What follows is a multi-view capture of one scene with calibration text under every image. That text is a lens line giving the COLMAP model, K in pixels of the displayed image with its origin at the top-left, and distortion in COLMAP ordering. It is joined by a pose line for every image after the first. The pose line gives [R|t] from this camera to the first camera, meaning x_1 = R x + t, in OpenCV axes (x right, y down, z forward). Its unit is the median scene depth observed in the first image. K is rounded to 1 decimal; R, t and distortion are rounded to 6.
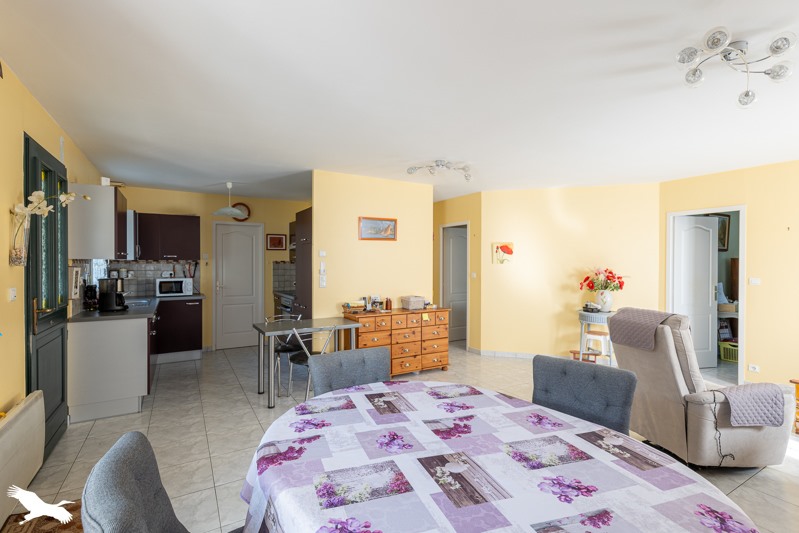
lens RADIAL K [[368.6, 0, 401.7], [0, 368.6, 266.0], [0, 0, 1]] dist [-0.002981, 0.000205]
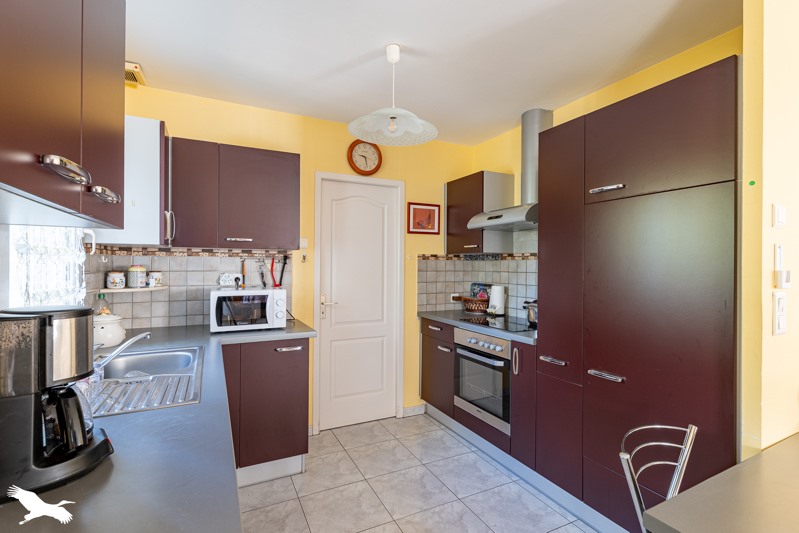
lens RADIAL K [[368.6, 0, 397.2], [0, 368.6, 266.8], [0, 0, 1]] dist [-0.002981, 0.000205]
pose [[0.996551, 0.003922, -0.082889, -0.397376], [-0.004406, 0.999974, -0.005659, 0.008077], [0.082864, 0.006005, 0.996543, 0.566392]]
